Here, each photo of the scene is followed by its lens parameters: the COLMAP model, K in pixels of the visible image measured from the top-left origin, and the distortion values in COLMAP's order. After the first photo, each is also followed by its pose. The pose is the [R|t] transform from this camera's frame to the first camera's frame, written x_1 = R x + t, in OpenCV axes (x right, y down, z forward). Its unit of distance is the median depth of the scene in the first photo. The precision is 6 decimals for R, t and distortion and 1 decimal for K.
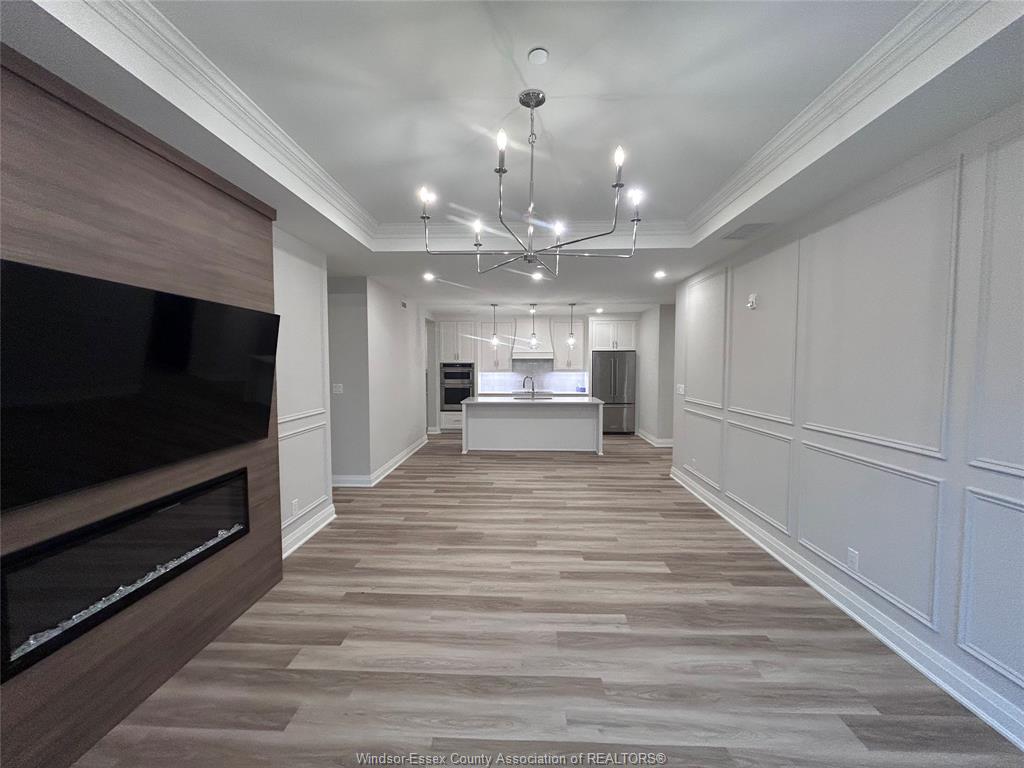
lens RADIAL K [[409.1, 0, 515.4], [0, 409.1, 387.0], [0, 0, 1]] dist [0.010657, -0.000104]
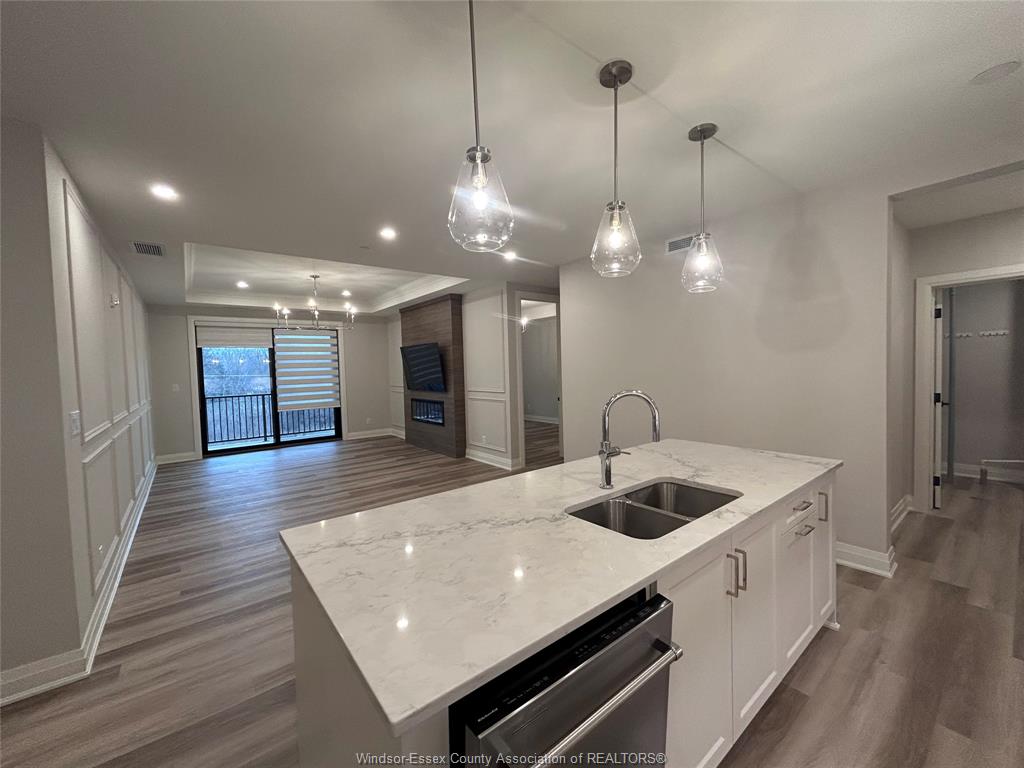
lens RADIAL K [[409.2, 0, 512.0], [0, 409.2, 384.0], [0, 0, 1]] dist [0.010055, -0.000038]
pose [[-0.766620, 0.047195, -0.640364, 0.451773], [-0.009174, 0.996388, 0.084417, -0.093749], [0.642035, 0.070591, -0.763419, 2.156864]]
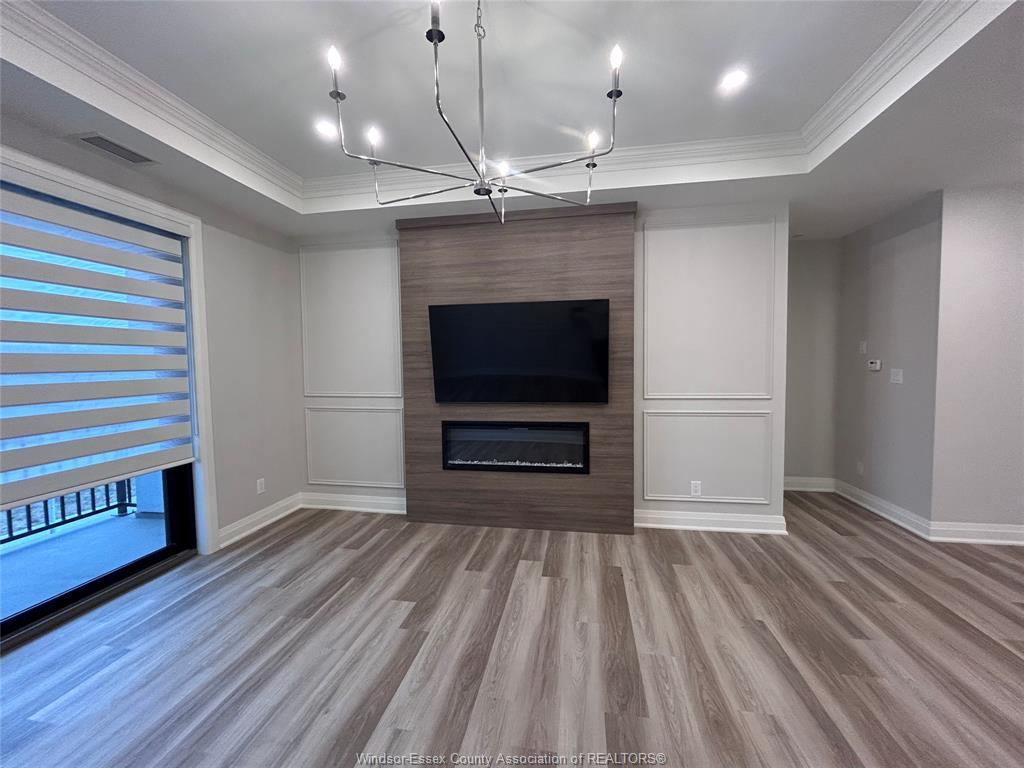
lens RADIAL K [[411.4, 0, 510.7], [0, 411.4, 386.0], [0, 0, 1]] dist [-0.001050, -0.000219]
pose [[-0.138988, 0.057771, -0.988608, 0.422413], [-0.043080, 0.996999, 0.064318, 0.005158], [0.989357, 0.051529, -0.136082, 0.605003]]
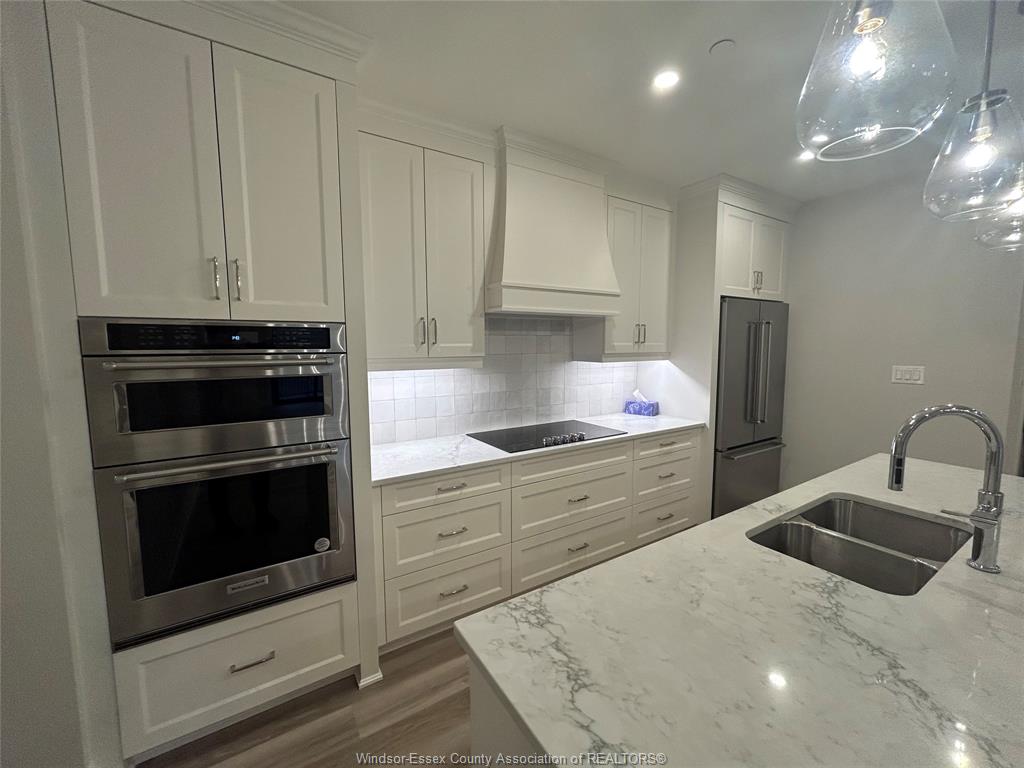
lens RADIAL K [[409.2, 0, 512.0], [0, 409.2, 384.0], [0, 0, 1]] dist [0.010055, -0.000038]
pose [[0.828085, -0.057849, 0.557610, -0.323935], [0.035987, 0.998095, 0.050103, -0.087521], [-0.559447, -0.021423, 0.828590, 1.832228]]
